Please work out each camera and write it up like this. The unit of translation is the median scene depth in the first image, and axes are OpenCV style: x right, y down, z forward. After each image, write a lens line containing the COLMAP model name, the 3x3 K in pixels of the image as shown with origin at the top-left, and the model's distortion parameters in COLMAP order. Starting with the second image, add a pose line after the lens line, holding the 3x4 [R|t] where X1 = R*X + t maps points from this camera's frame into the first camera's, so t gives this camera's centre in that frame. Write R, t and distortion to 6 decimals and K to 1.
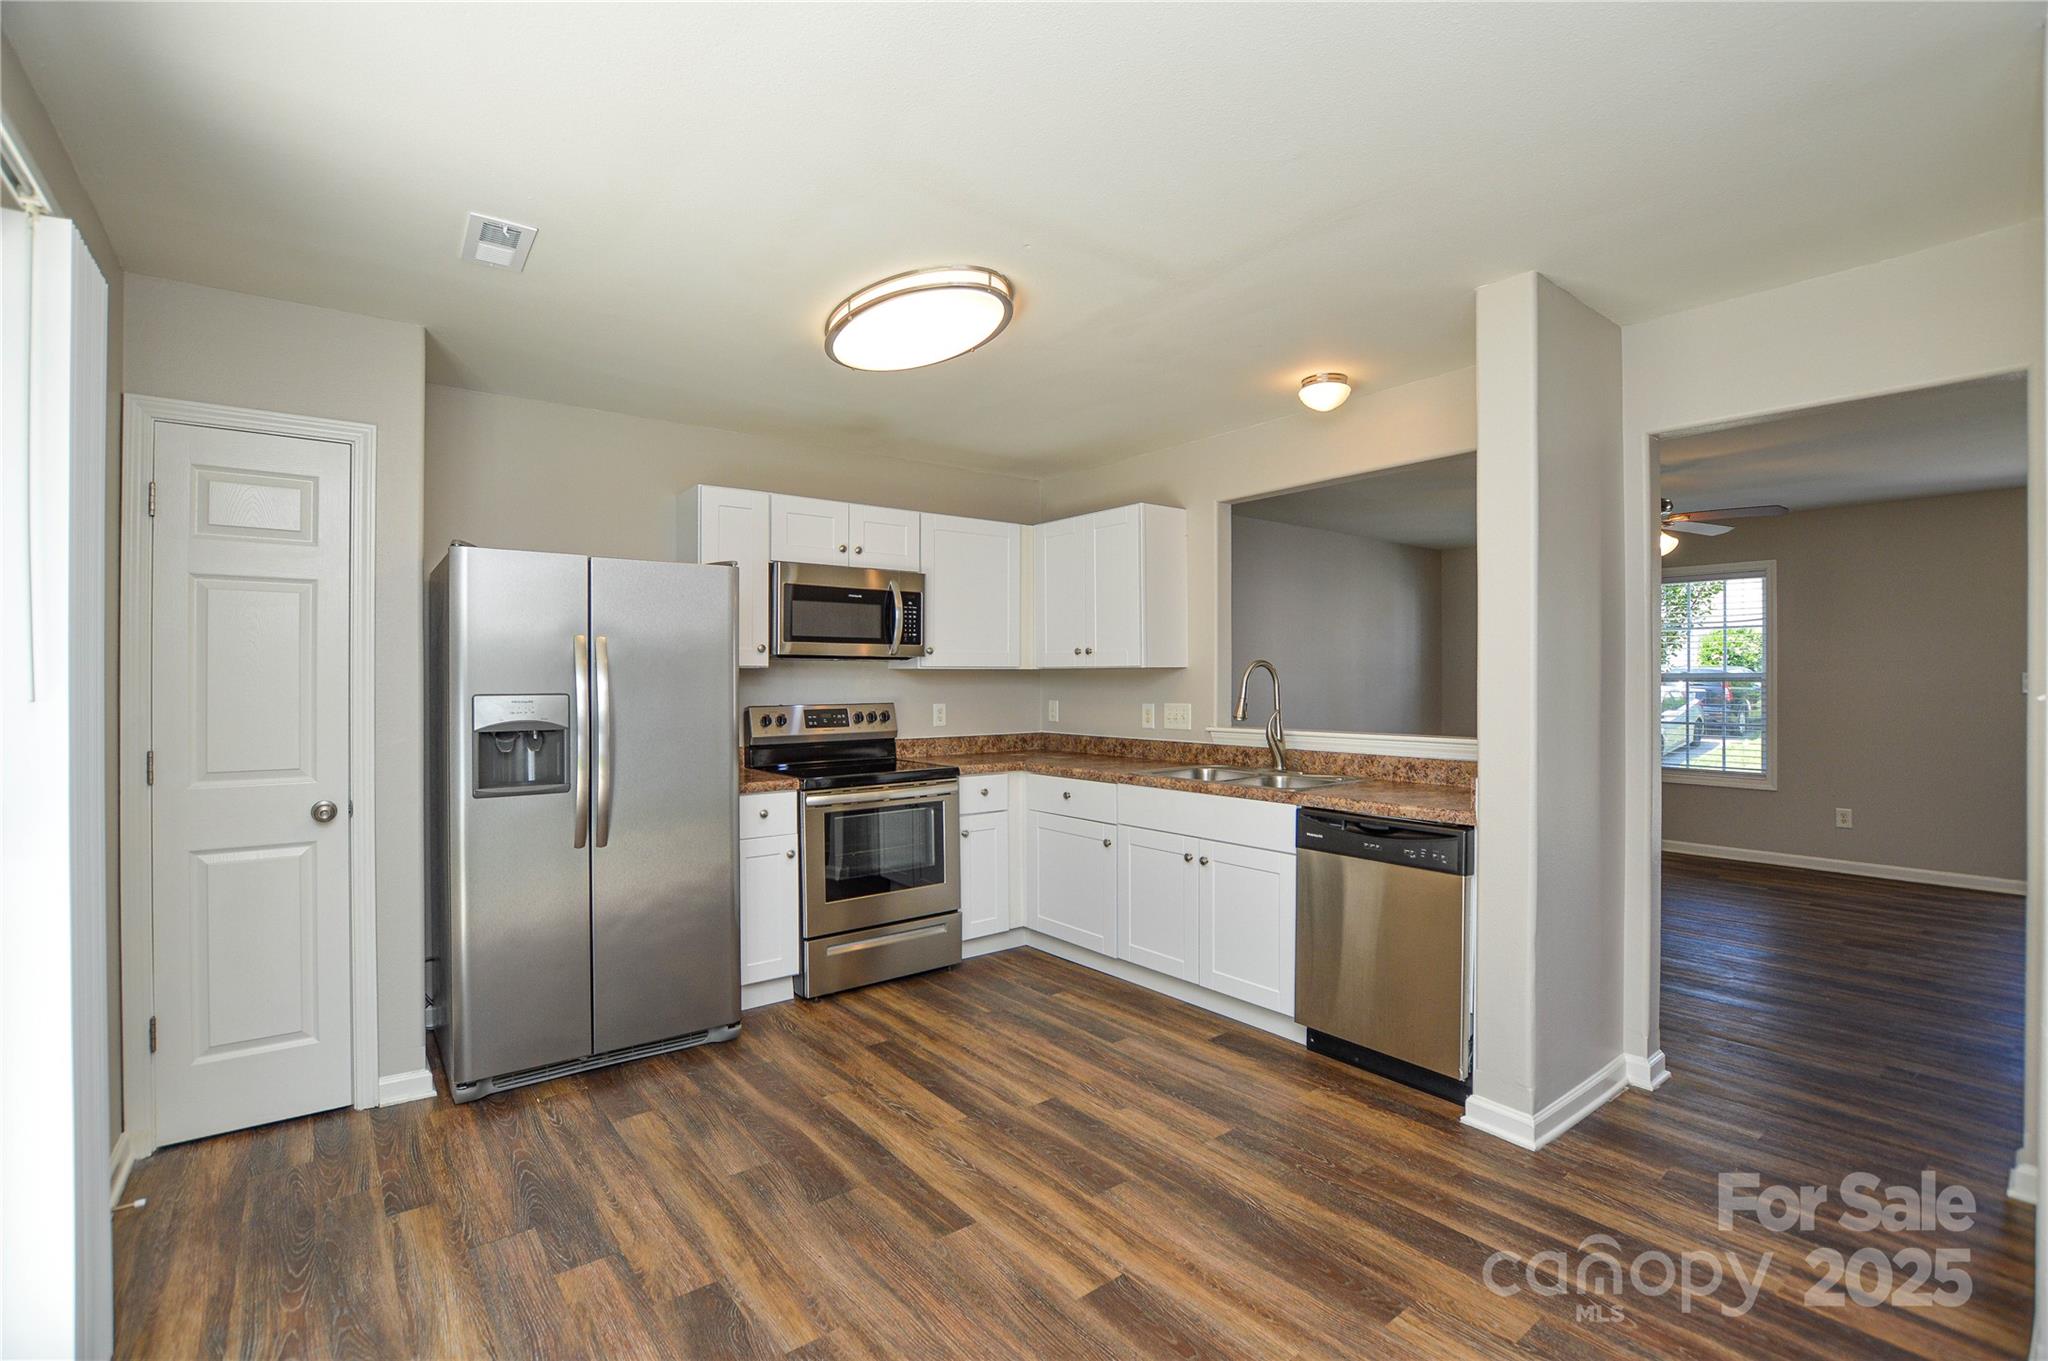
lens RADIAL K [[913.8, 0, 1020.7], [0, 913.8, 680.7], [0, 0, 1]] dist [-0.026326, 0.001200]
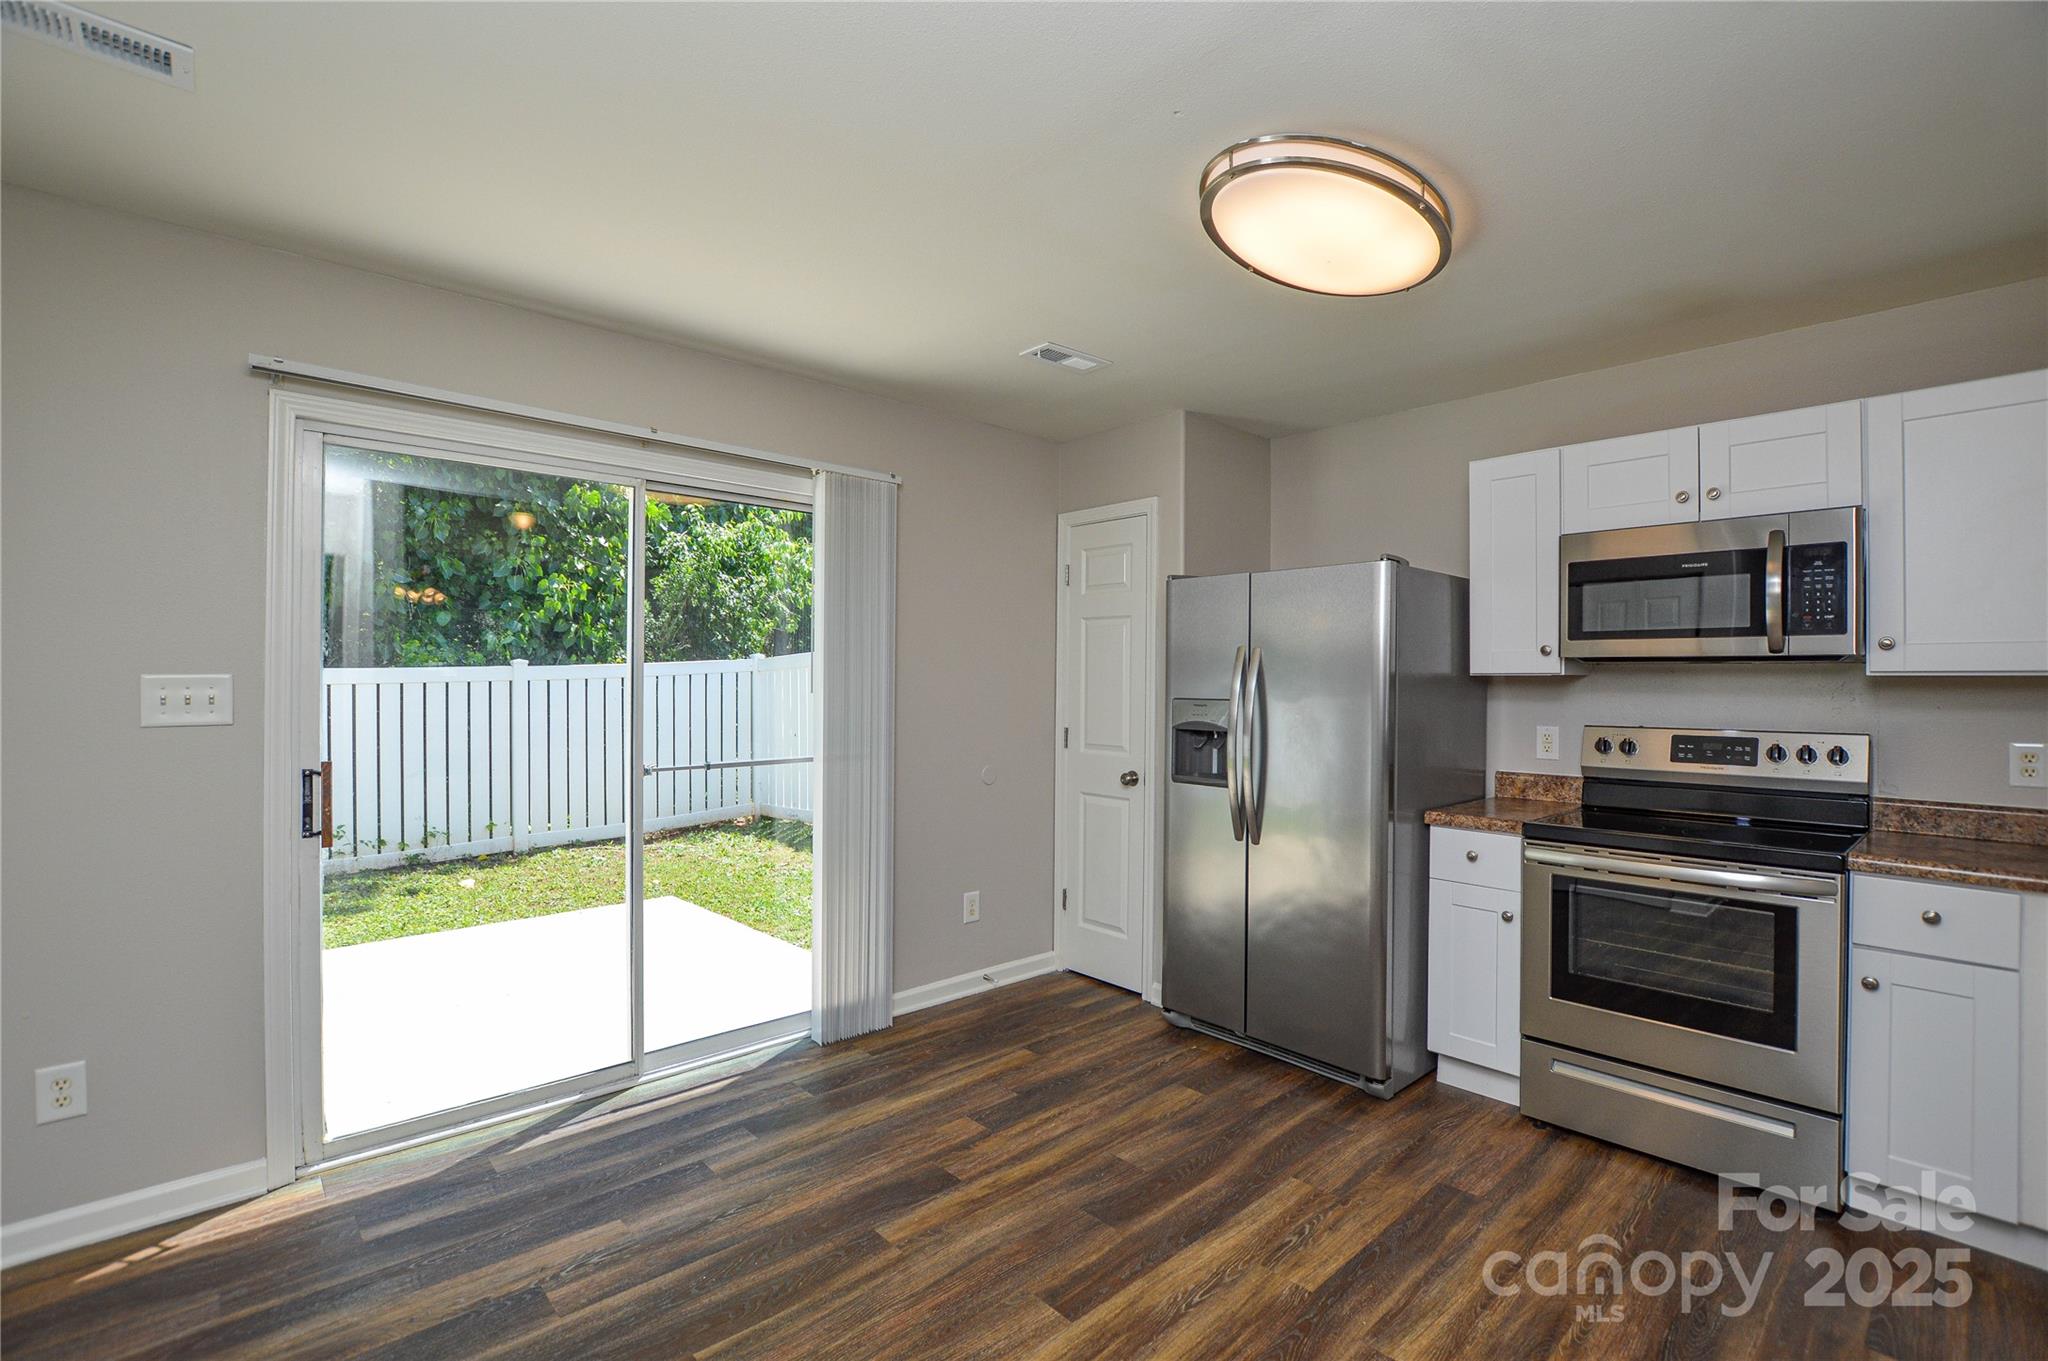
lens RADIAL K [[913.8, 0, 1025.0], [0, 913.8, 682.5], [0, 0, 1]] dist [-0.026326, 0.001200]
pose [[0.078175, 0.004006, -0.996932, 0.592923], [-0.010285, 0.999942, 0.003212, -0.007262], [0.996887, 0.010002, 0.078211, 0.657340]]
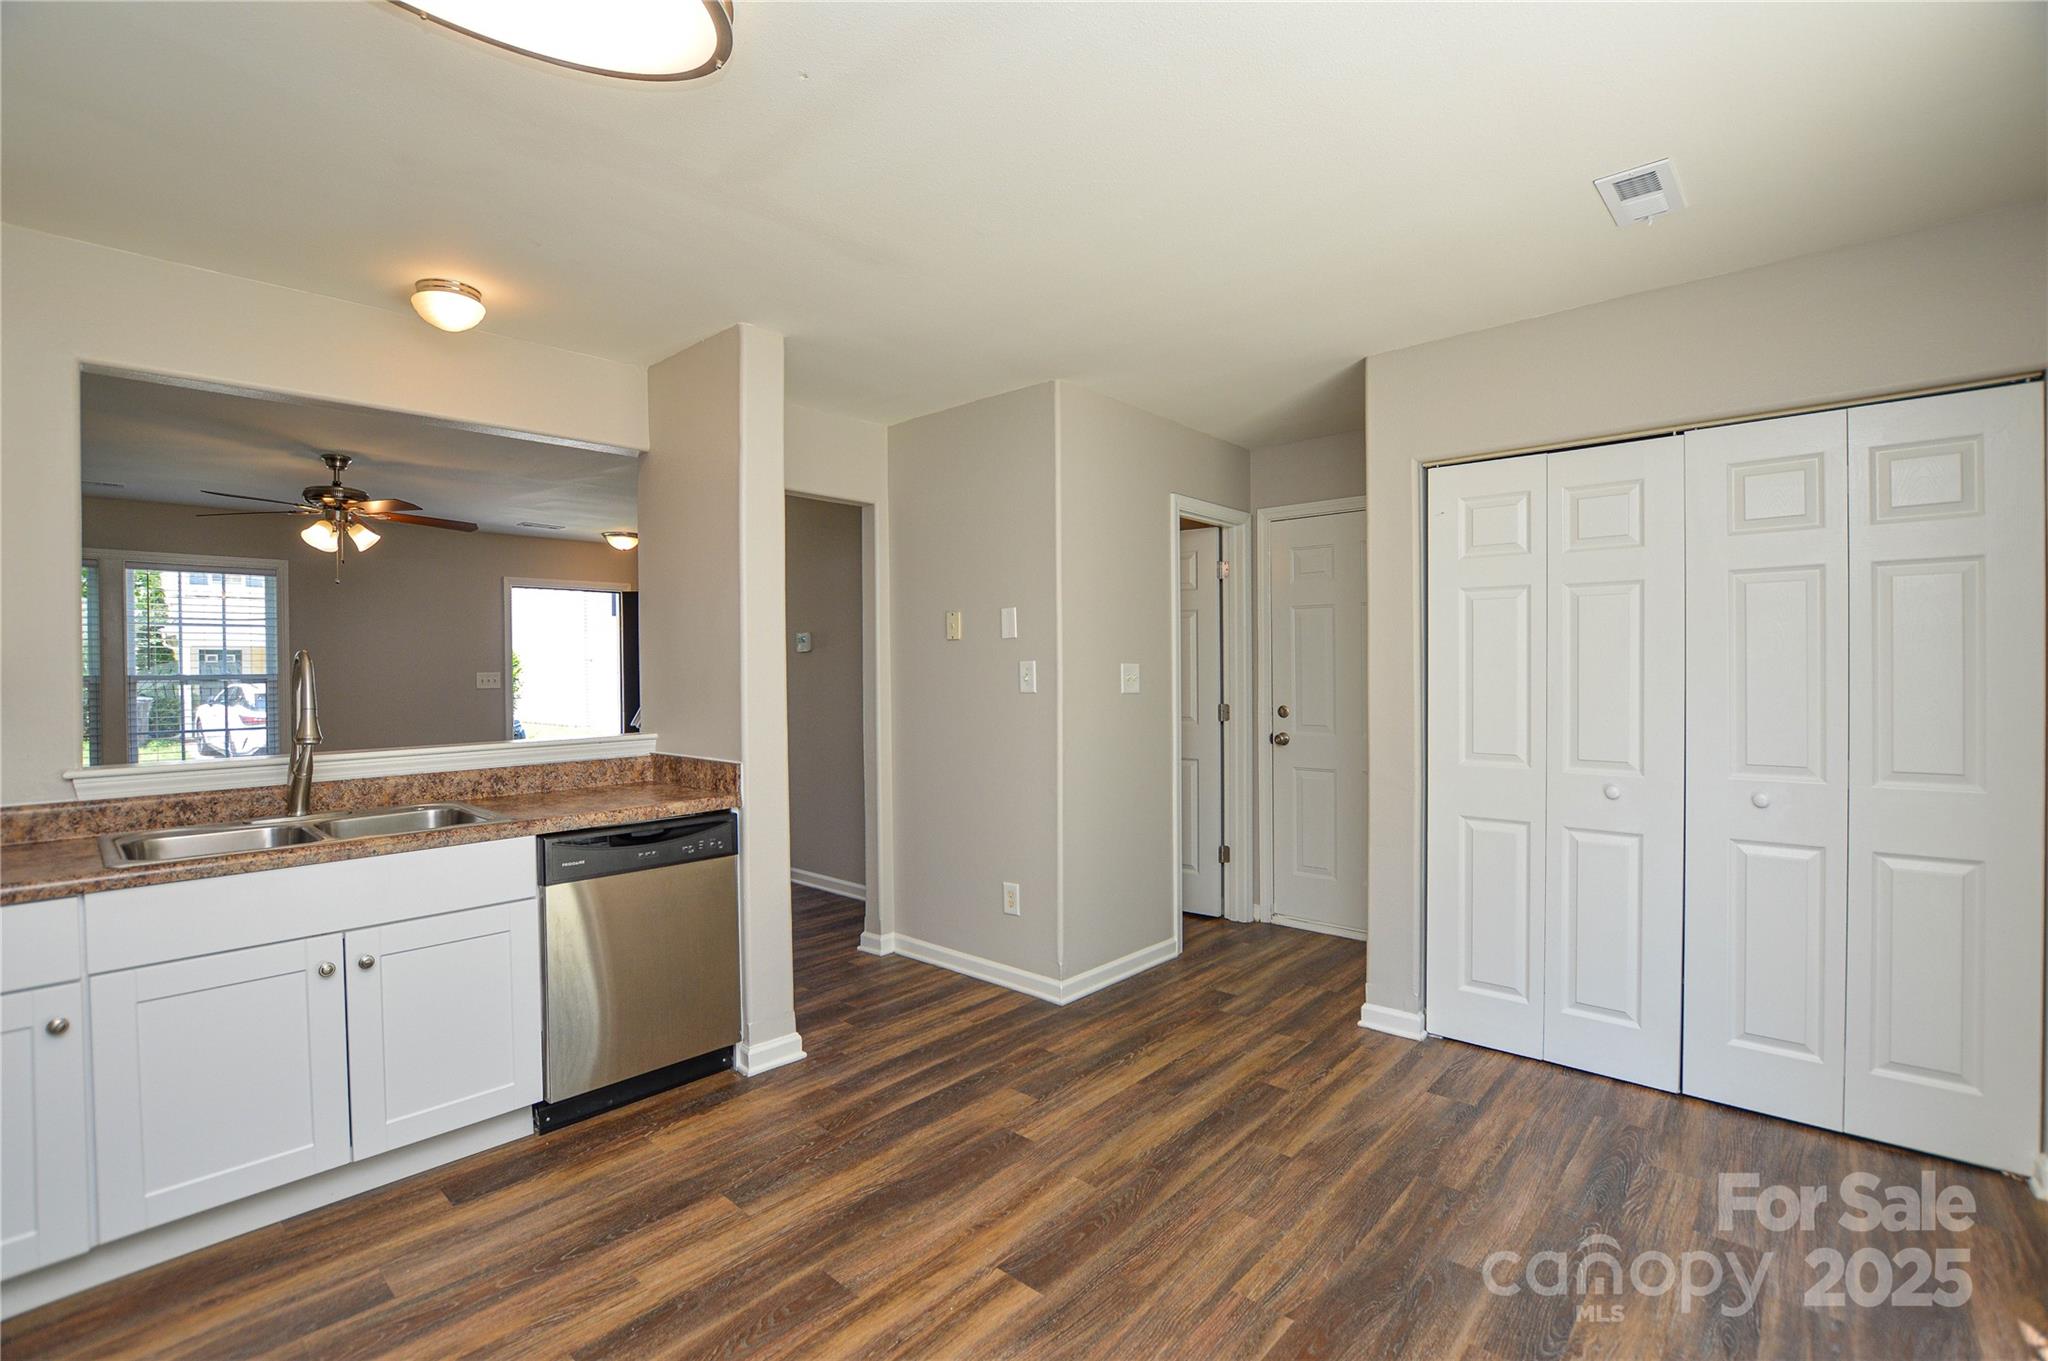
lens RADIAL K [[913.8, 0, 1021.0], [0, 913.8, 681.6], [0, 0, 1]] dist [-0.026326, 0.001200]
pose [[-0.167545, -0.009341, 0.985820, -0.588991], [0.014610, 0.999822, 0.011956, -0.000791], [-0.985756, 0.016406, -0.167379, 0.766273]]
